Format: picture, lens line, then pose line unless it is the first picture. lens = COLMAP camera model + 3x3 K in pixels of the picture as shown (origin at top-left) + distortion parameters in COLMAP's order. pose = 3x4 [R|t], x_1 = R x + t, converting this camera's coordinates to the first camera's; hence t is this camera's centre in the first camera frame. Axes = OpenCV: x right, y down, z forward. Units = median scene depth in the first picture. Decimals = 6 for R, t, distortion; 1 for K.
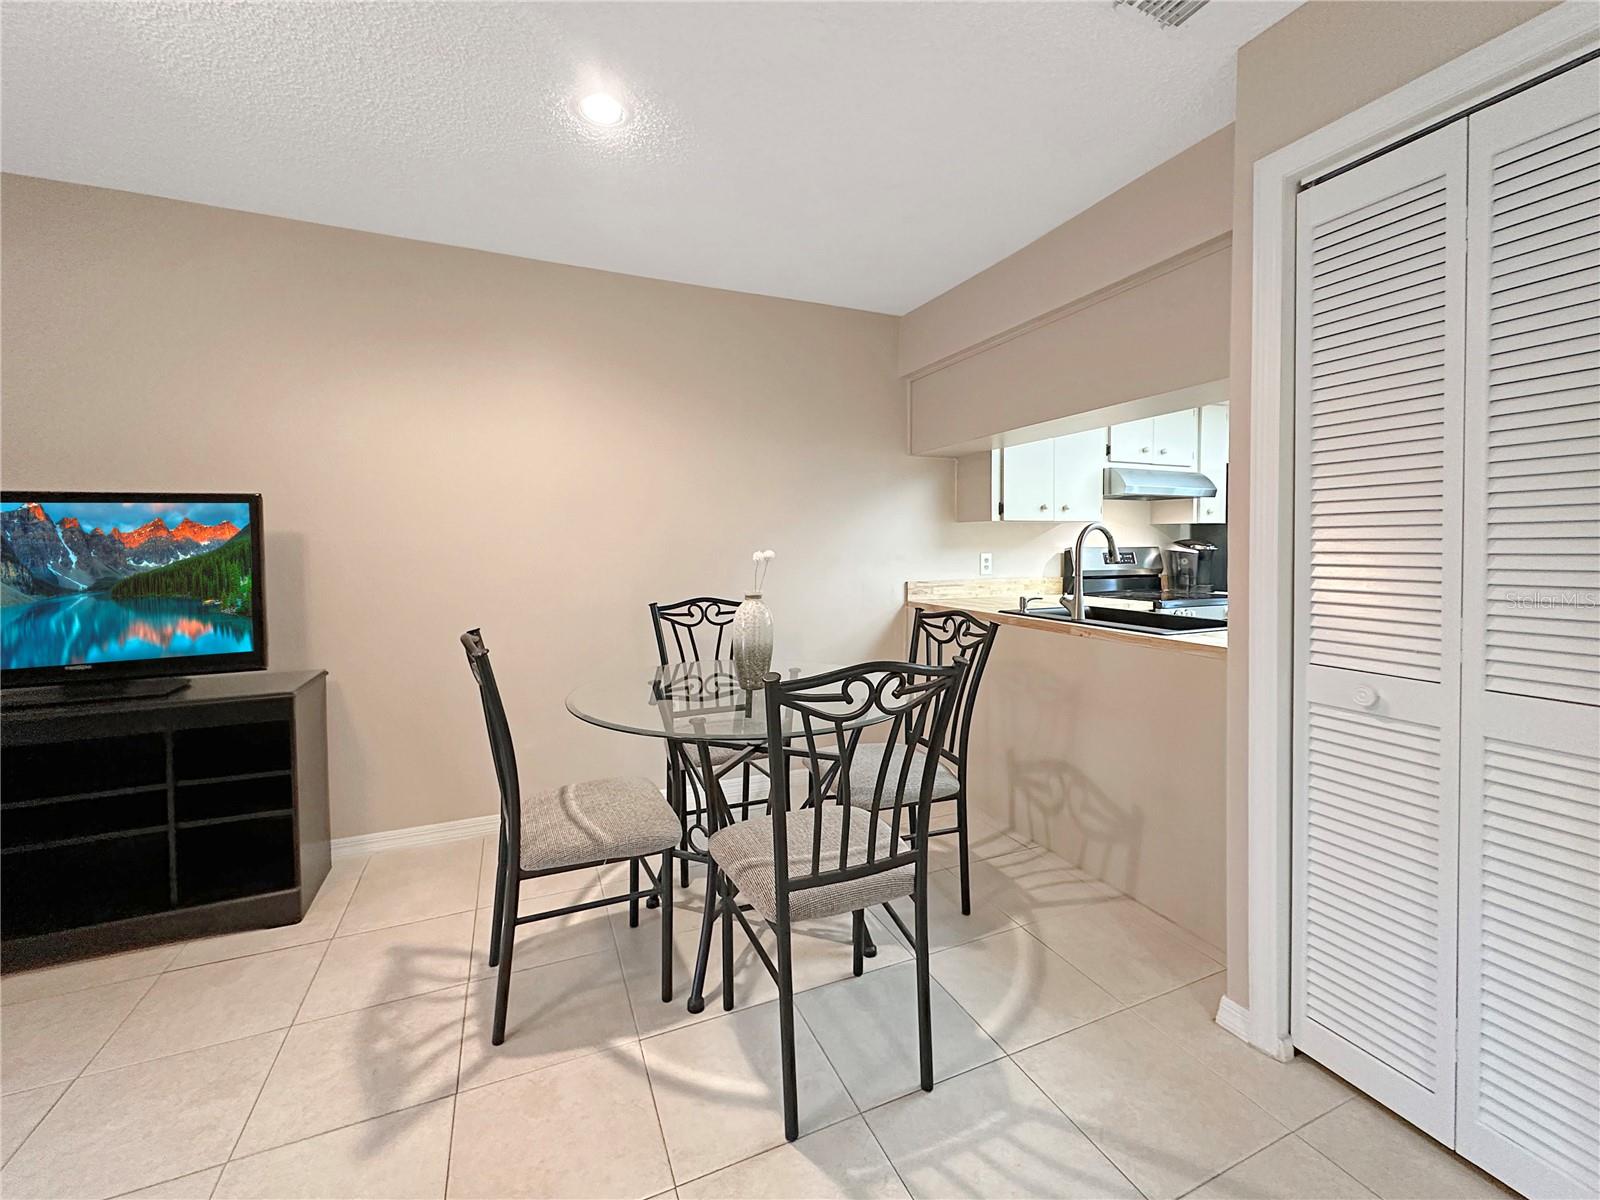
lens RADIAL K [[637.2, 0, 813.0], [0, 637.2, 563.1], [0, 0, 1]] dist [0.003679, -0.000231]
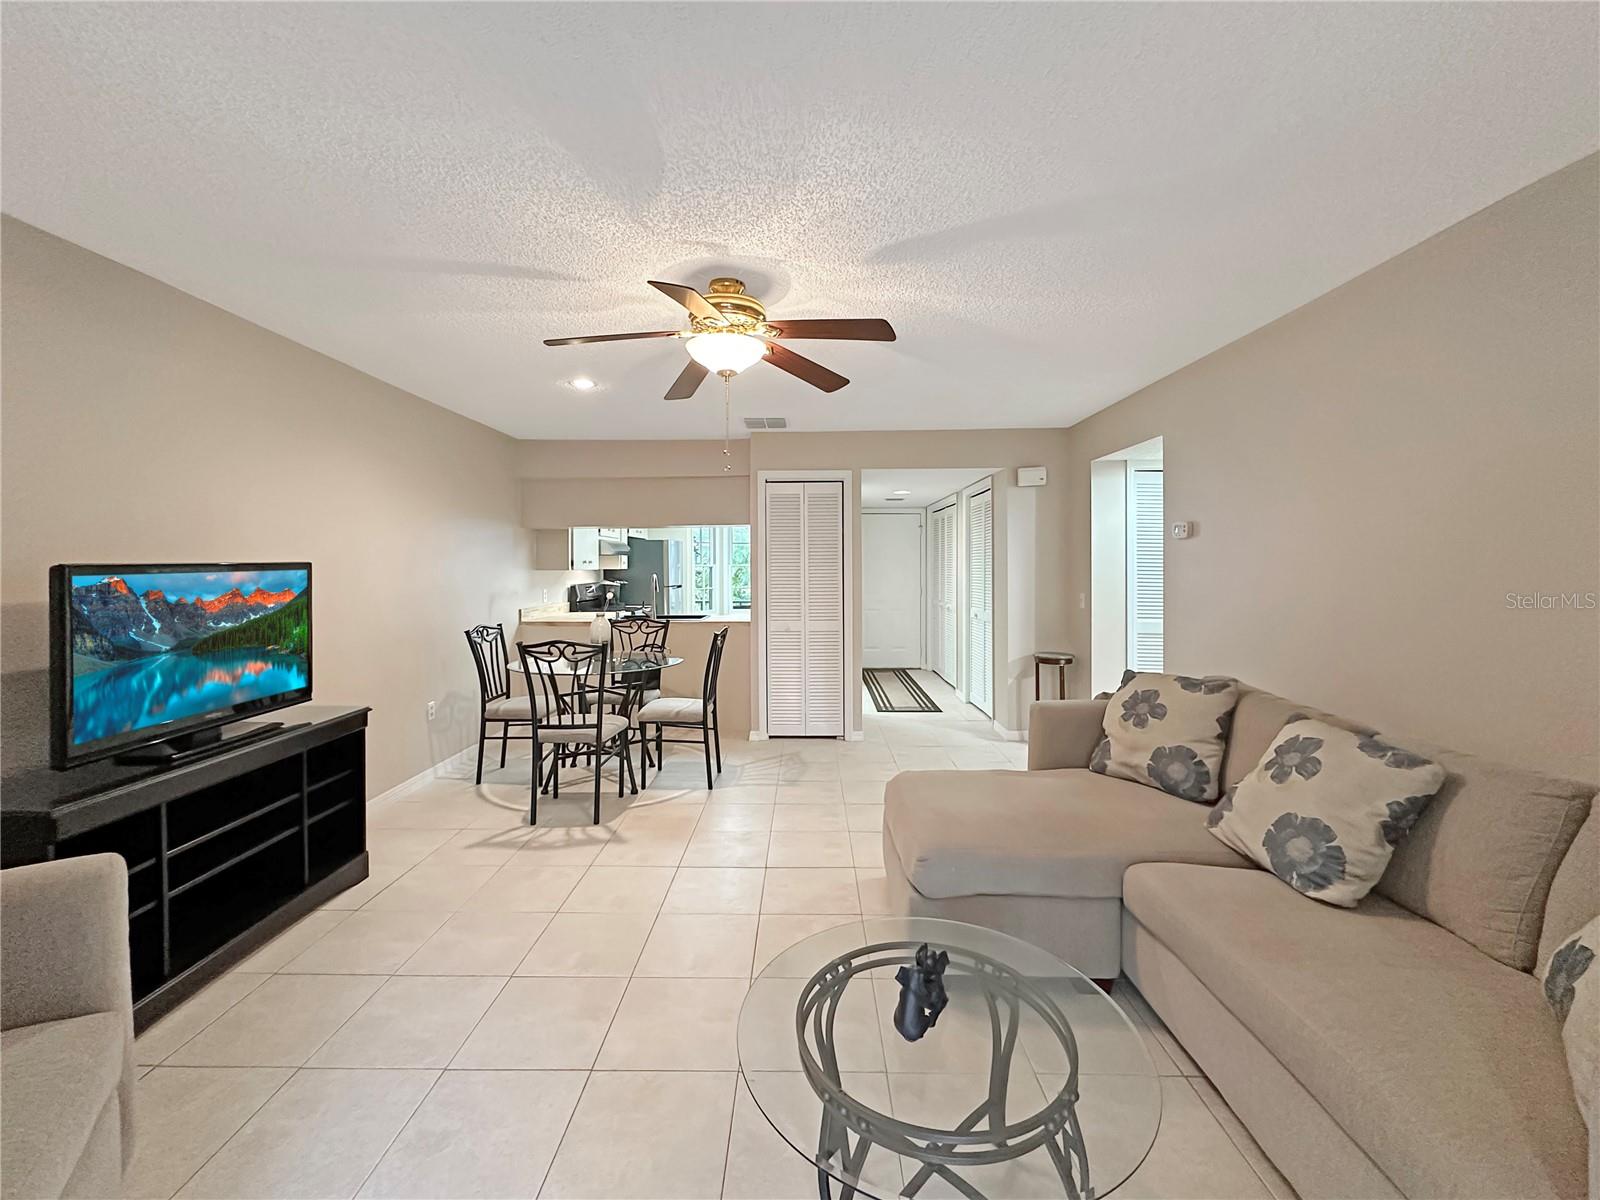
lens RADIAL K [[637.2, 0, 775.3], [0, 637.2, 566.3], [0, 0, 1]] dist [0.003679, -0.000231]
pose [[0.458243, -0.001604, 0.888825, -1.618811], [0.028598, 0.999507, -0.012940, -0.061939], [-0.888367, 0.031348, 0.458063, -0.426415]]
